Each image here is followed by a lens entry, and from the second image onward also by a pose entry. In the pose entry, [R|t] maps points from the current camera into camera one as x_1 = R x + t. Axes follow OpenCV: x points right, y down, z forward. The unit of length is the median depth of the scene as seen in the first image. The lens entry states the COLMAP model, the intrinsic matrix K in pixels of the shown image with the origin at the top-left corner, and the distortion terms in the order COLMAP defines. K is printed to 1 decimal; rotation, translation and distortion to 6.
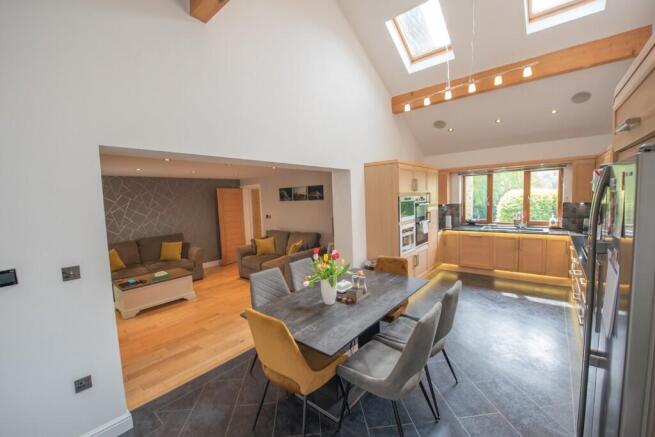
lens RADIAL K [[261.6, 0, 326.9], [0, 261.6, 219.8], [0, 0, 1]] dist [-0.016425, -0.001058]
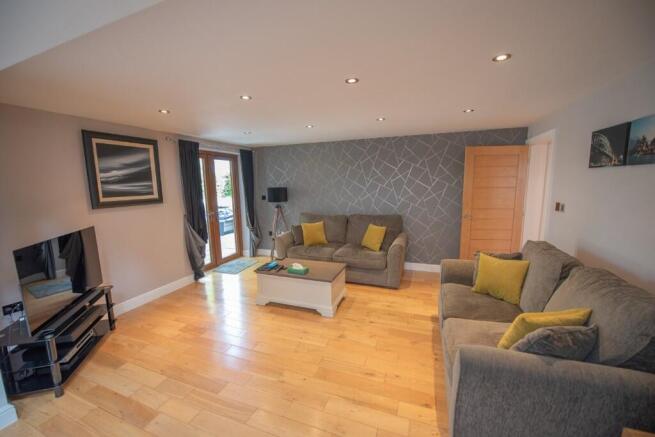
lens RADIAL K [[261.6, 0, 328.9], [0, 261.6, 218.4], [0, 0, 1]] dist [-0.016425, -0.001058]
pose [[0.313235, 0.162427, -0.935682, 0.051625], [-0.072883, 0.986471, 0.146845, -0.032889], [0.946875, 0.022198, 0.320835, 0.614982]]
